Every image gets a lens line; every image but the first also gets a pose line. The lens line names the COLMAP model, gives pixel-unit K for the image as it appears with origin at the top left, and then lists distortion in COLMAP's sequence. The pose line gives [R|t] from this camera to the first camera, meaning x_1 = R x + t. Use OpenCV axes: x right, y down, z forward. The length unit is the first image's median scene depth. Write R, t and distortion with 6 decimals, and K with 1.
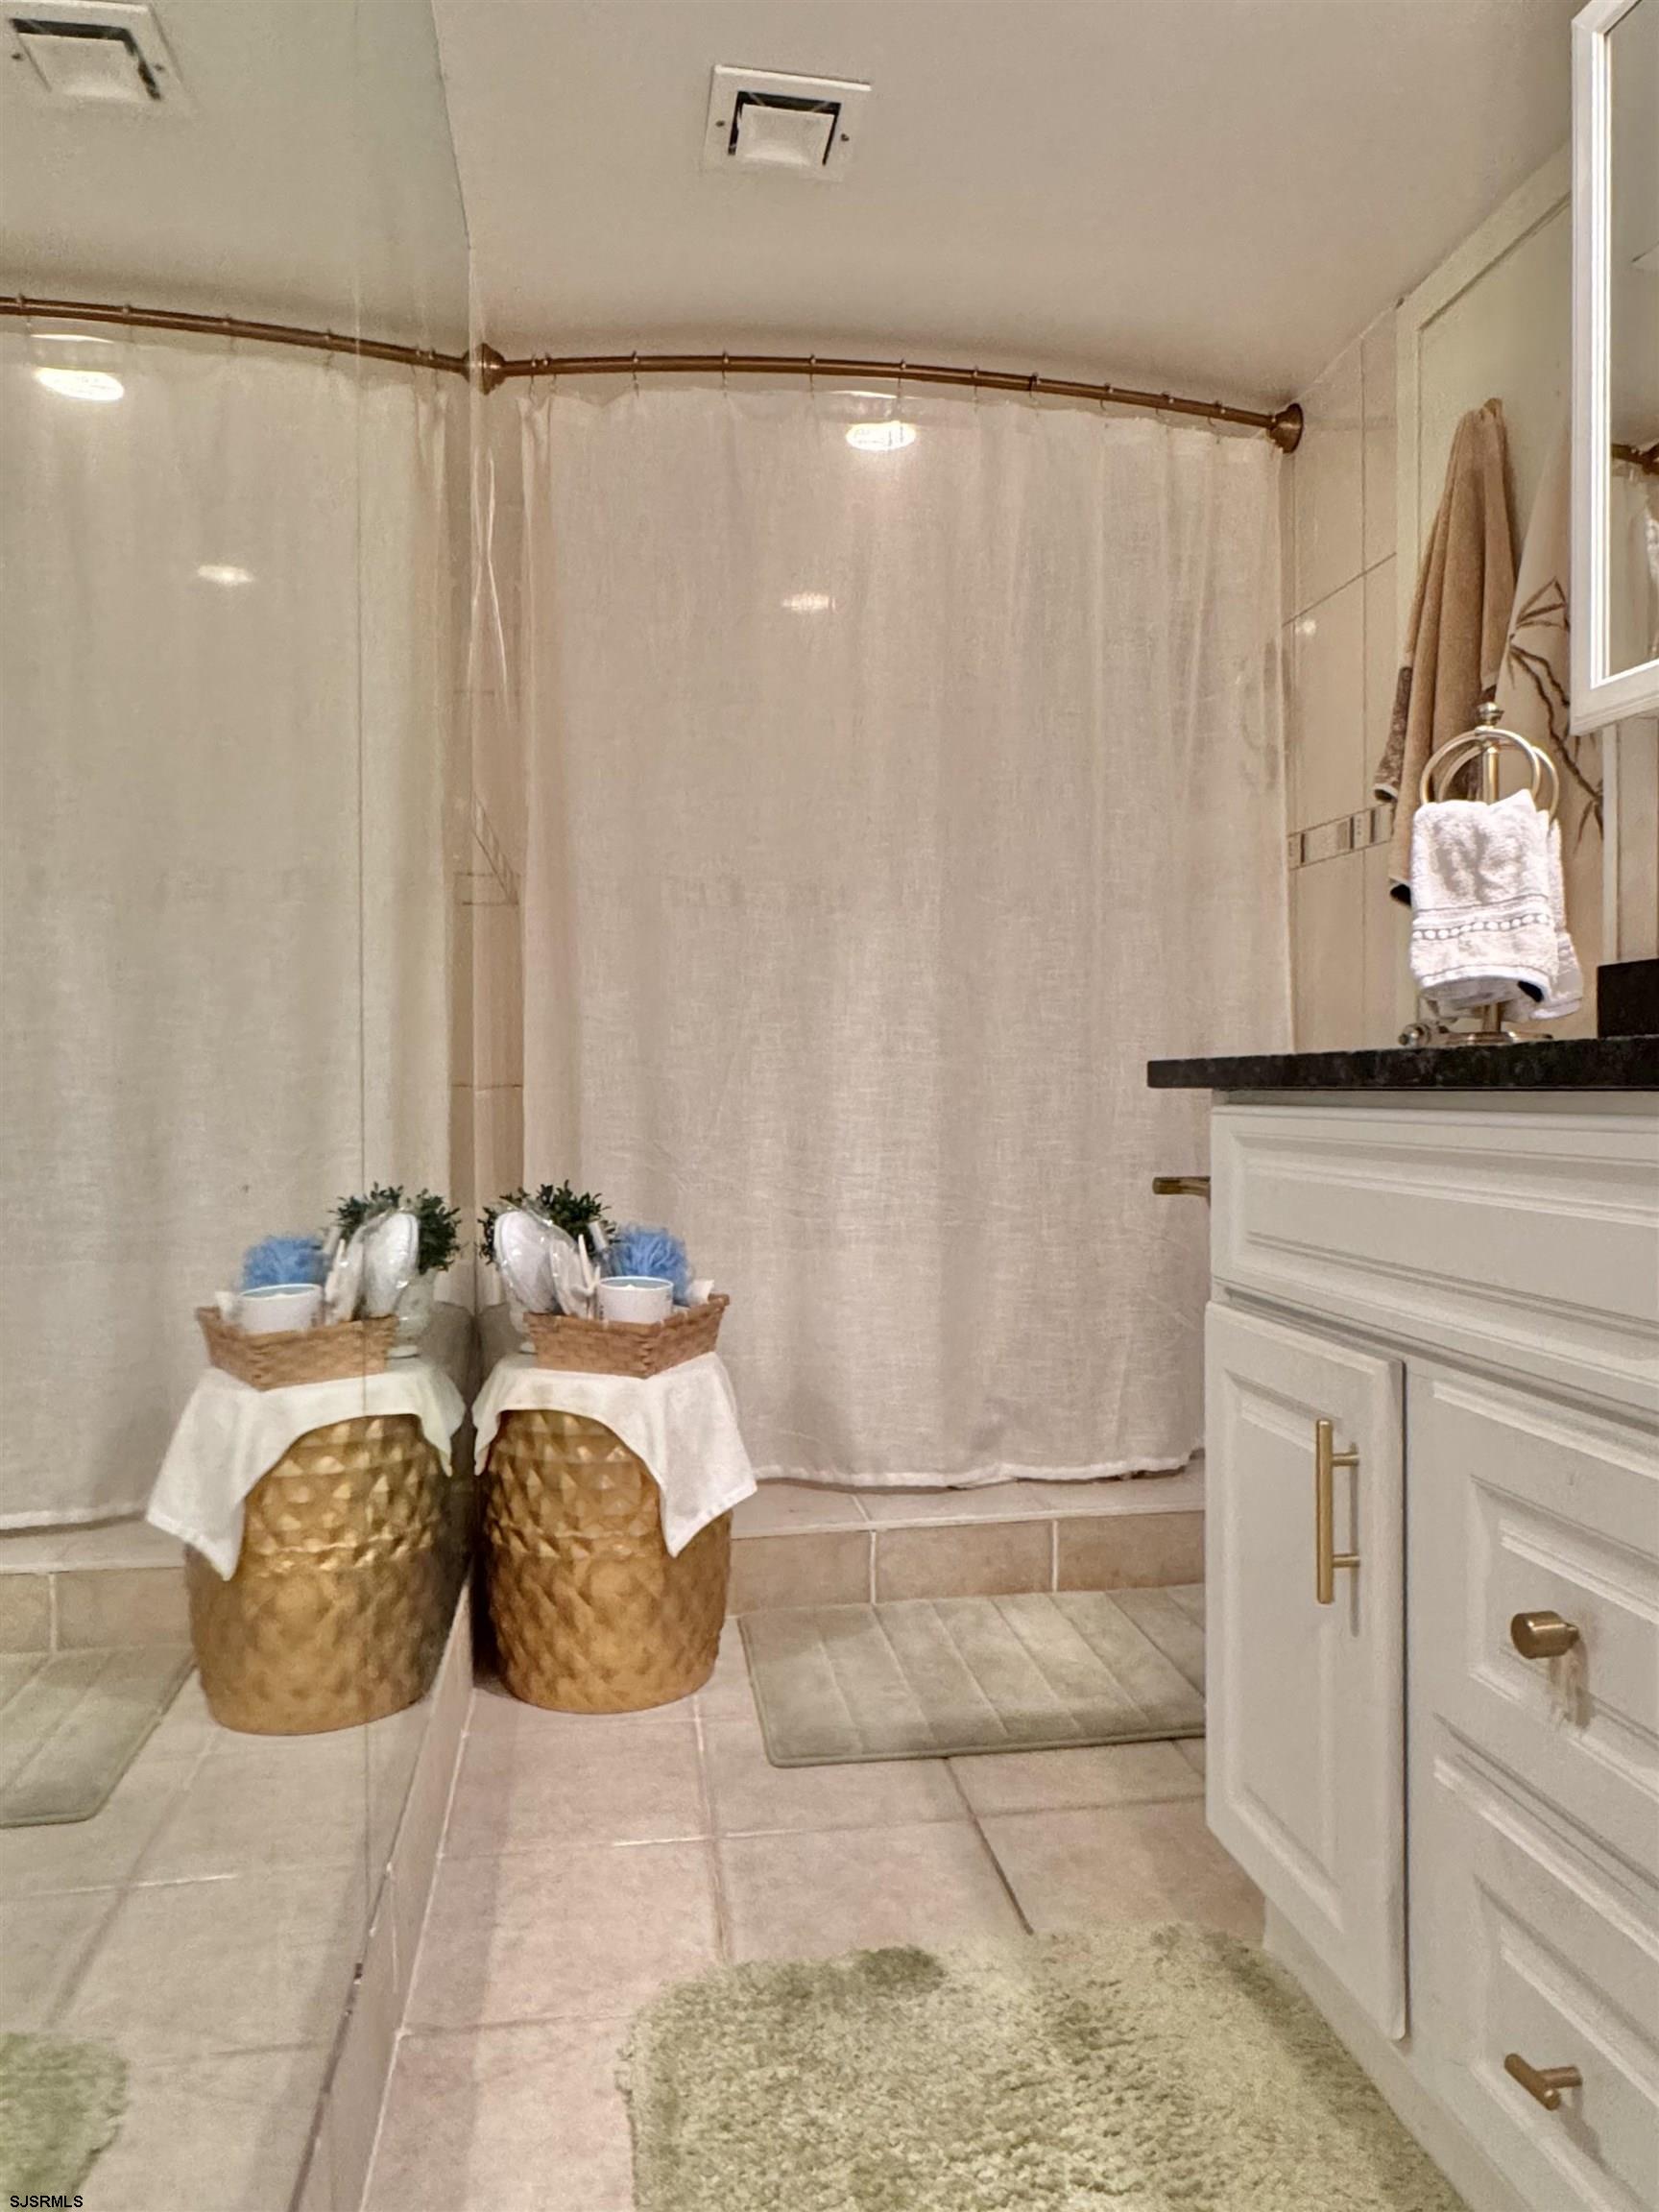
lens RADIAL K [[1472.3, 0, 840.8], [0, 1472.3, 1094.6], [0, 0, 1]] dist [-0.004867, 0.002939]
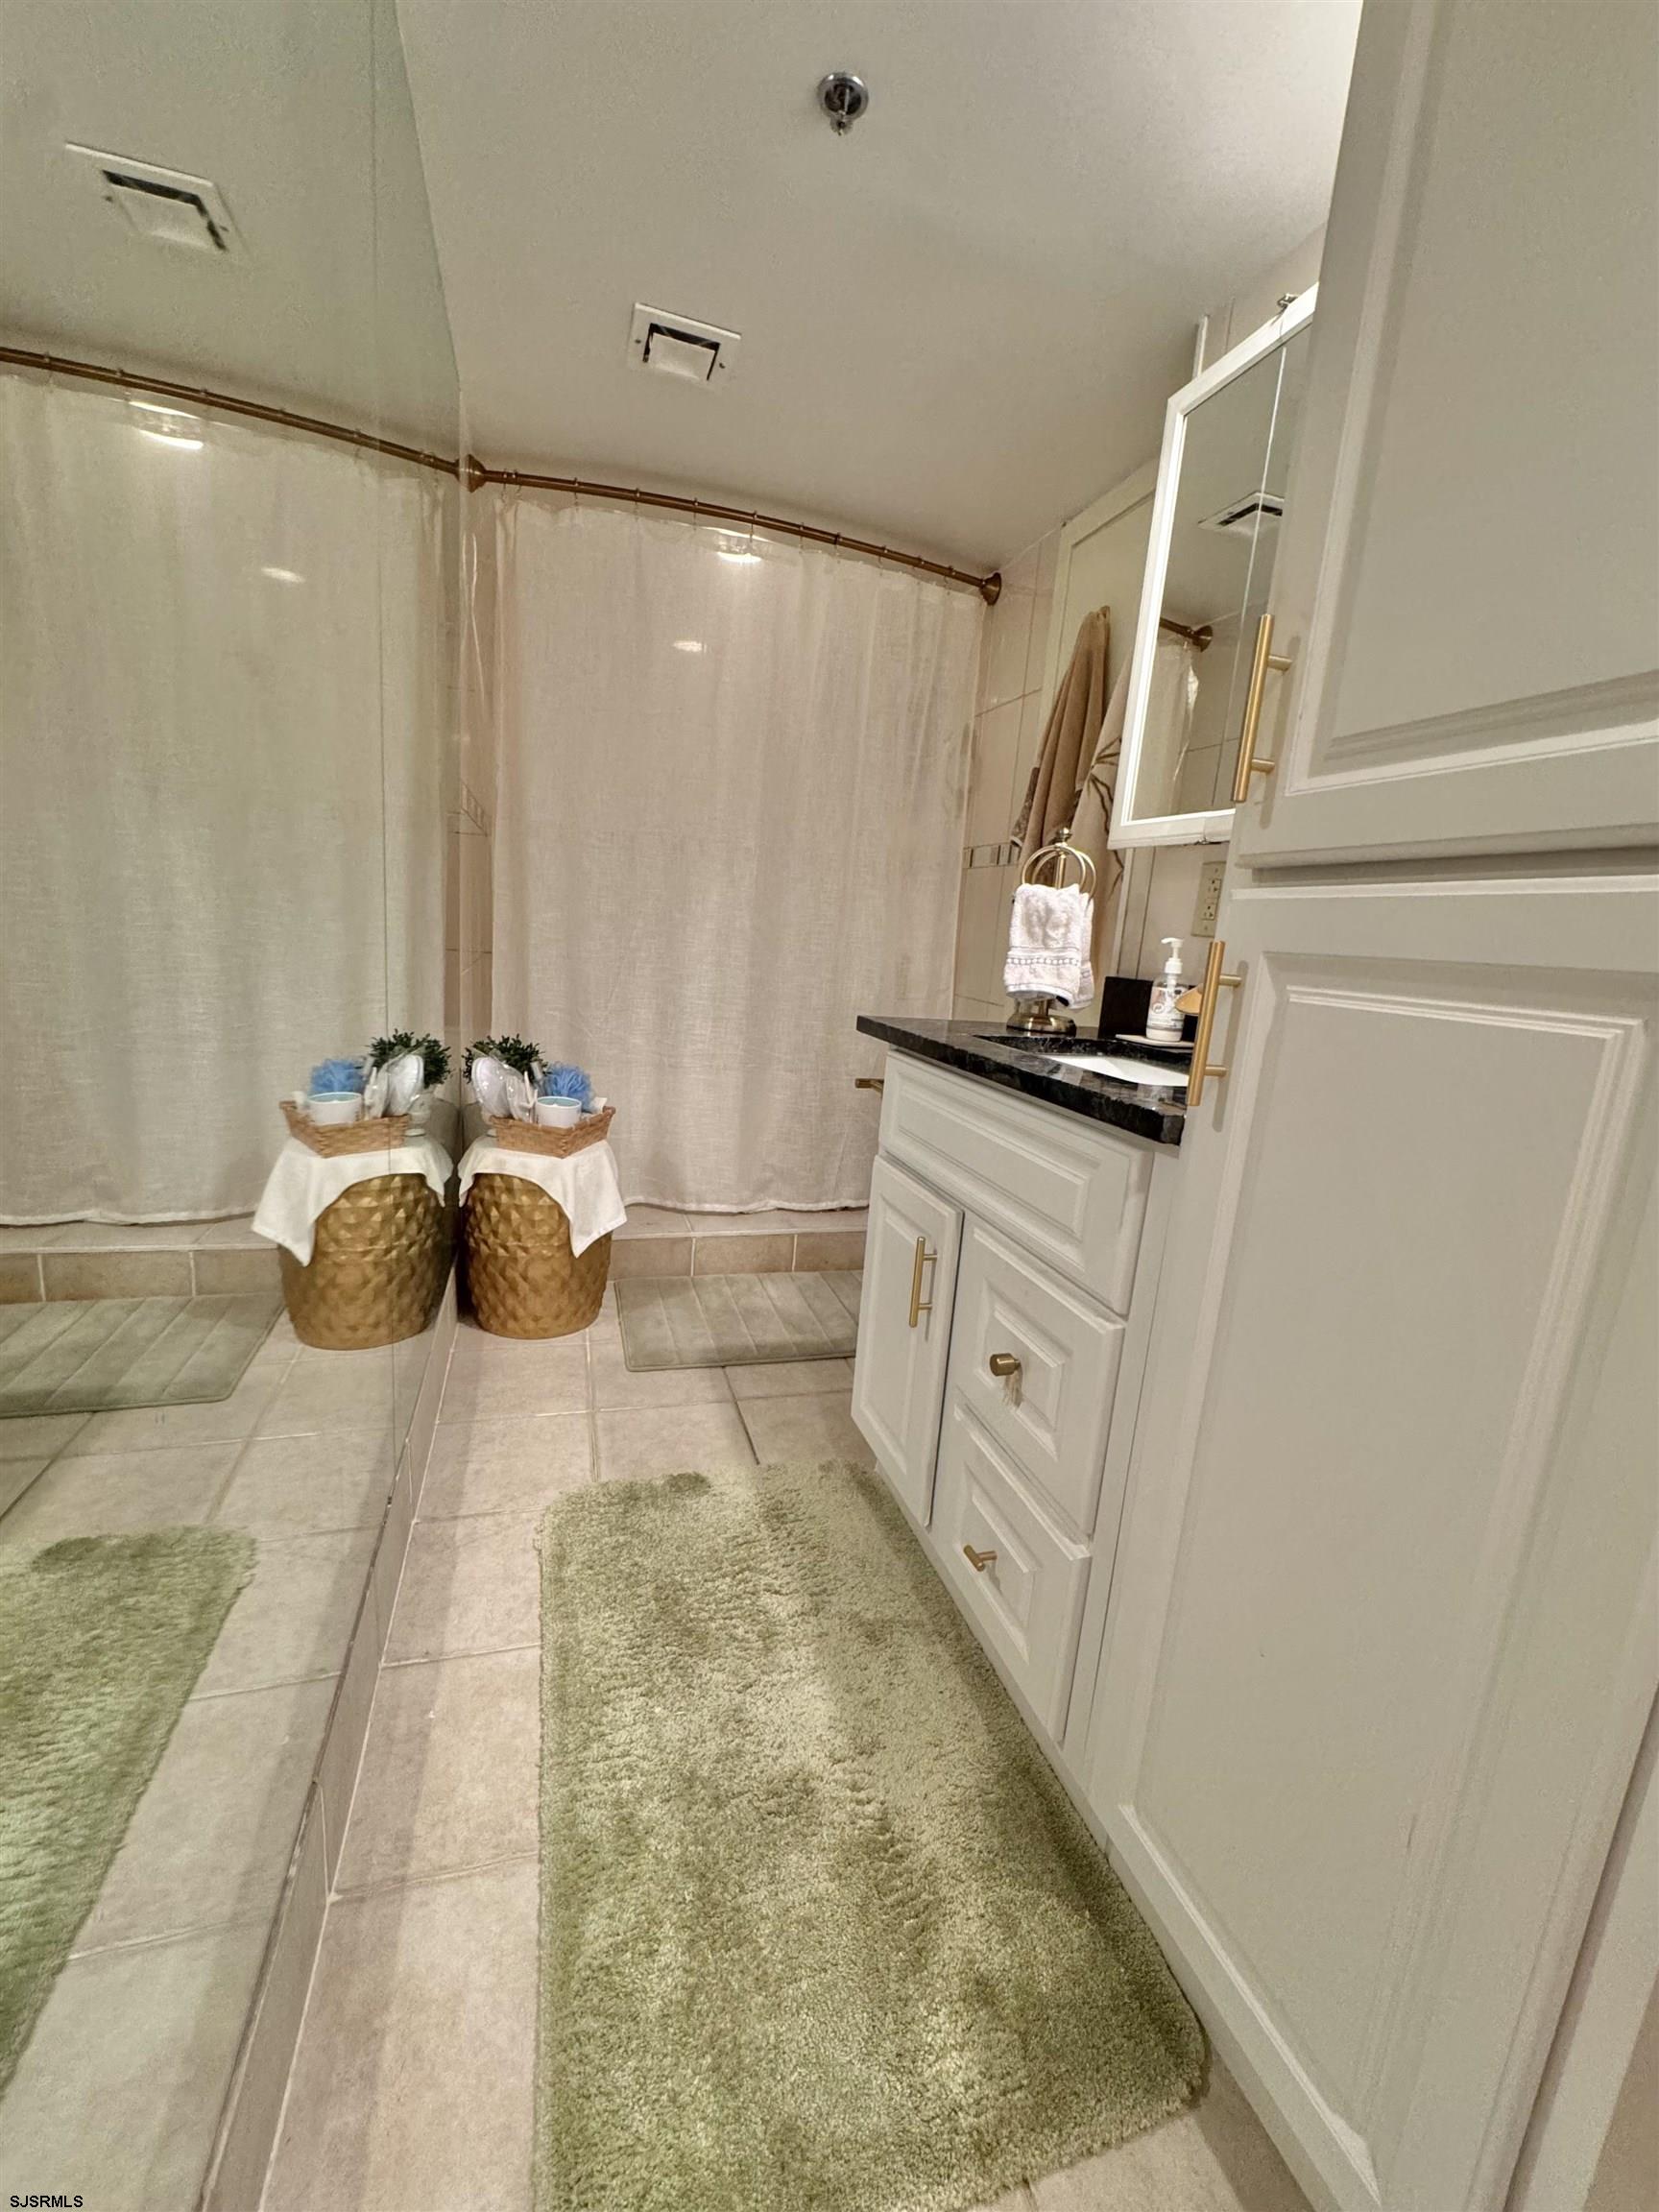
lens RADIAL K [[885.2, 0, 829.5], [0, 885.2, 1106.0], [0, 0, 1]] dist [-0.002329, -0.000252]
pose [[0.986693, 0.053666, 0.153480, 0.013268], [-0.081864, 0.979554, 0.183774, -0.084527], [-0.140480, -0.193894, 0.970912, -0.040246]]
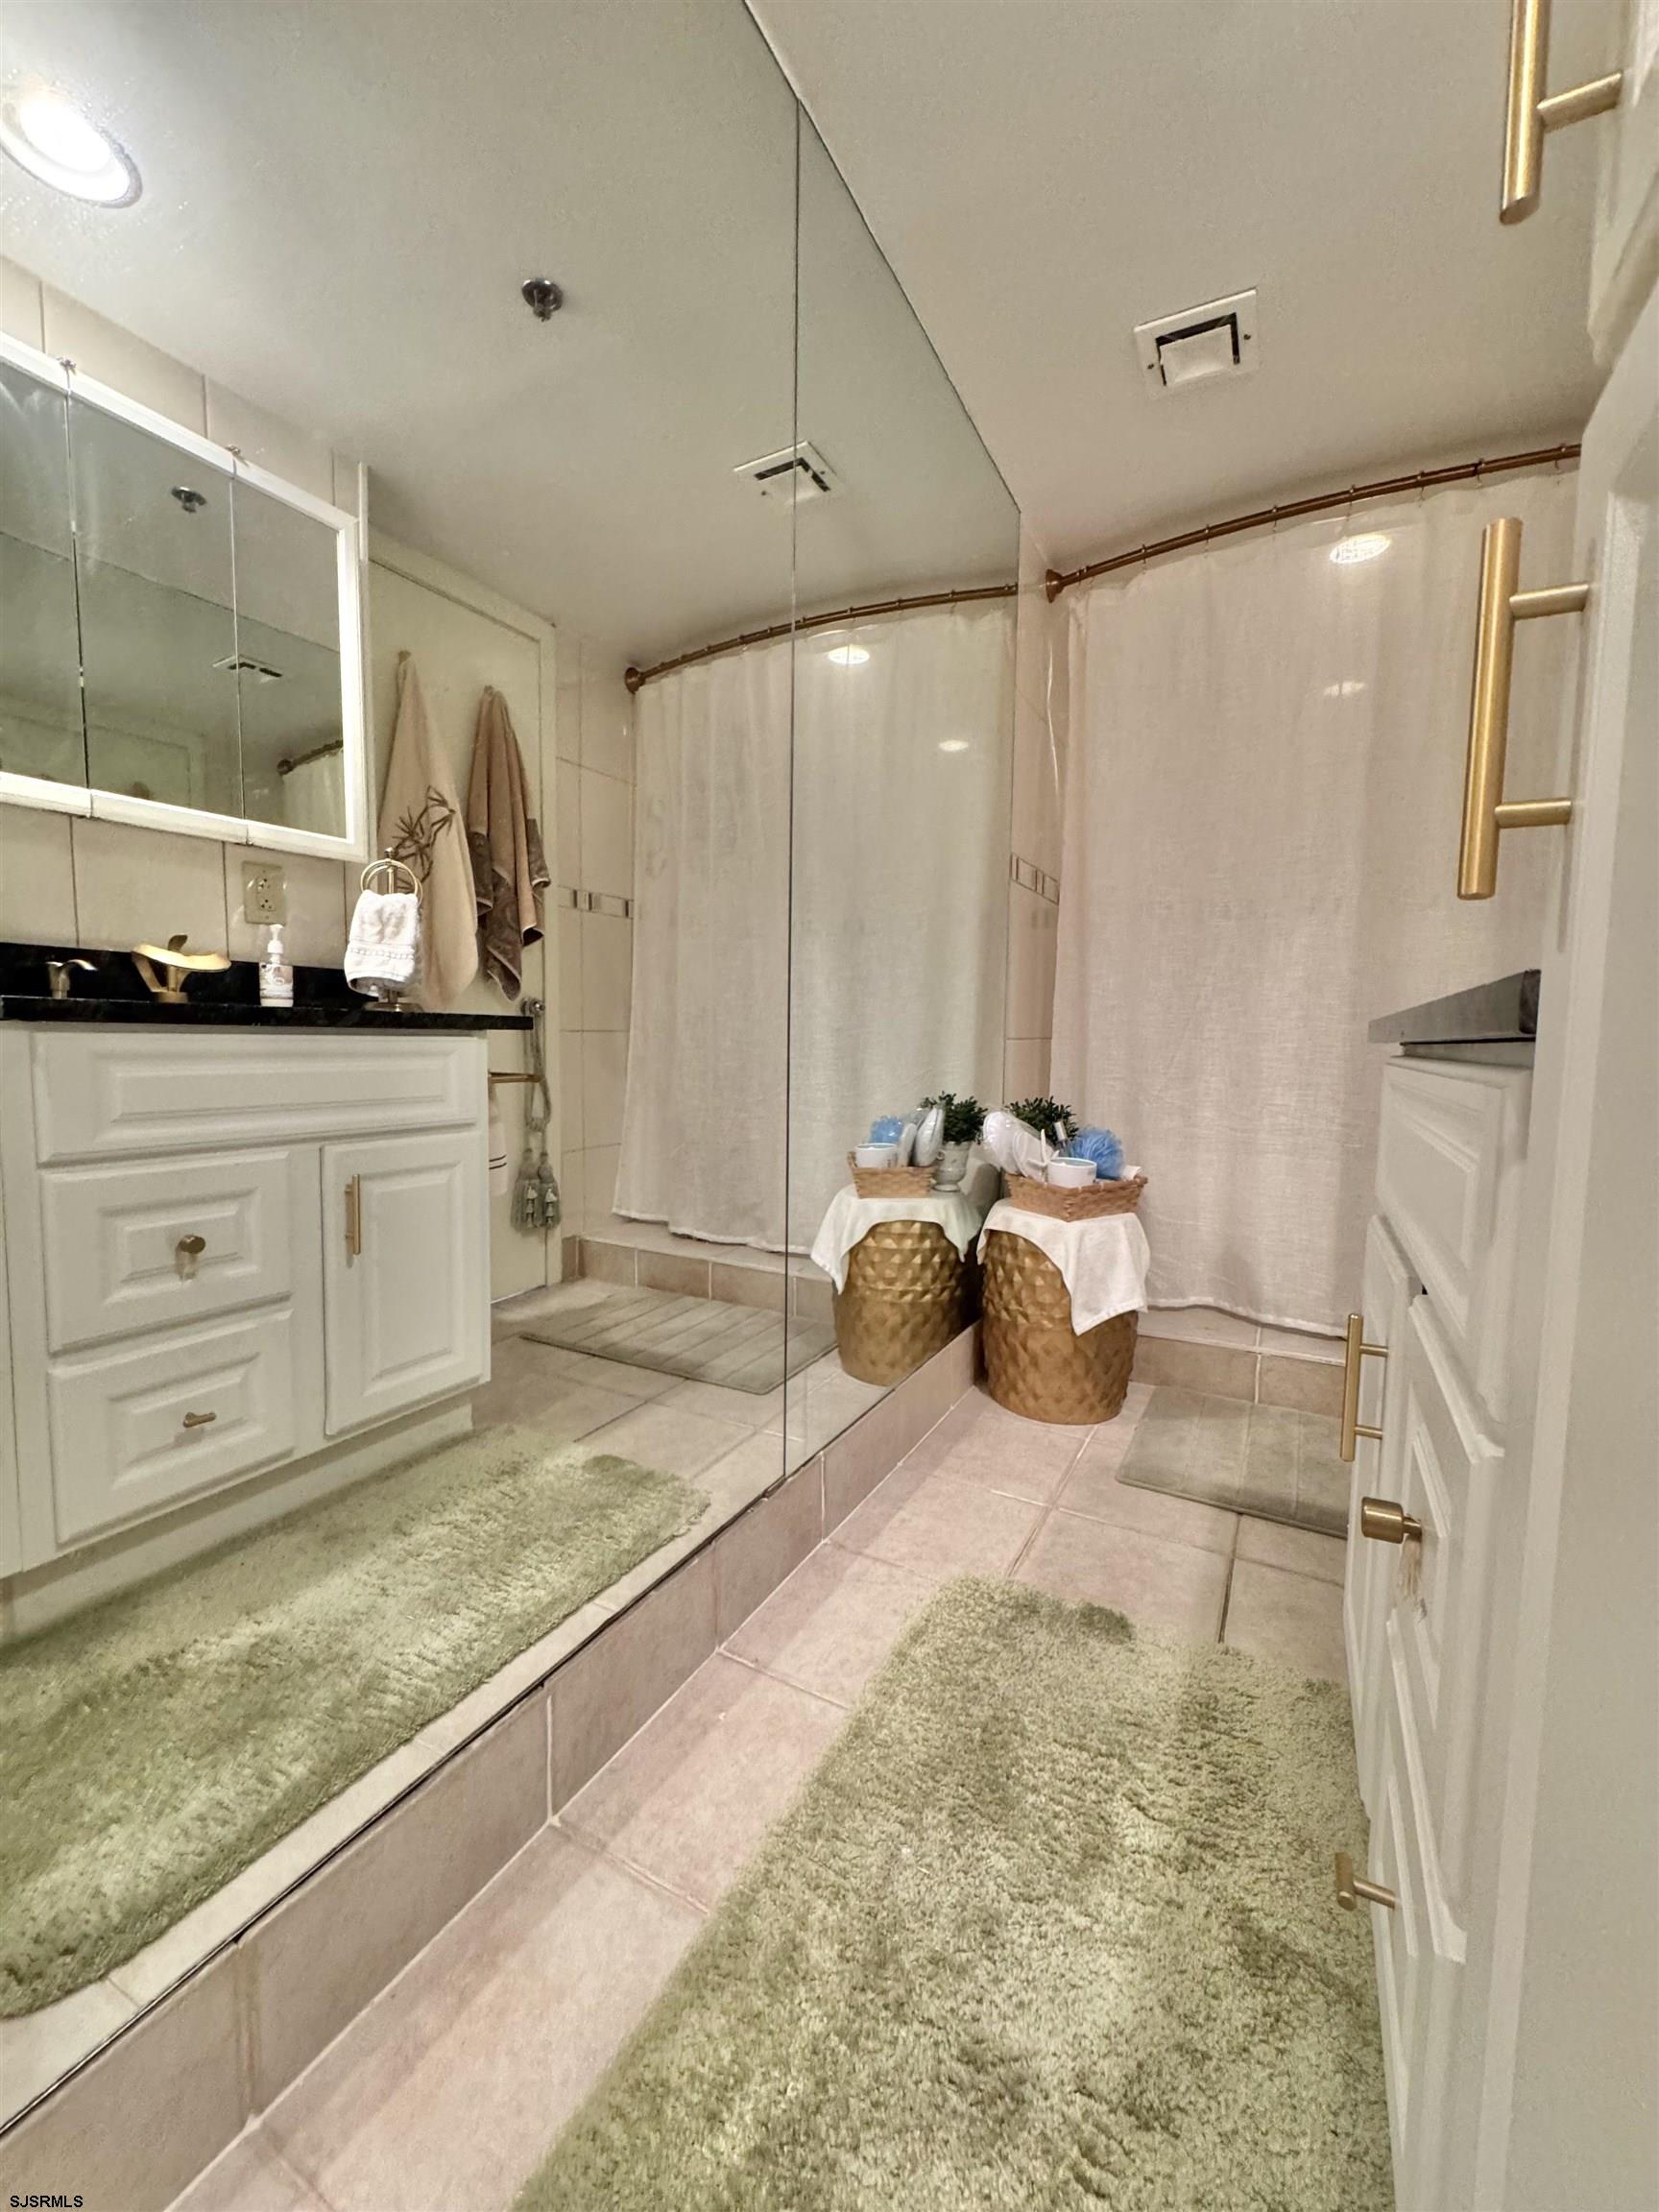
lens RADIAL K [[882.1, 0, 829.5], [0, 882.1, 1106.0], [0, 0, 1]] dist [-0.007892, 0.002679]
pose [[0.794080, 0.063759, -0.604461, 0.232295], [-0.023327, 0.996947, 0.074514, 0.003218], [0.607366, -0.045070, 0.793143, 0.095821]]
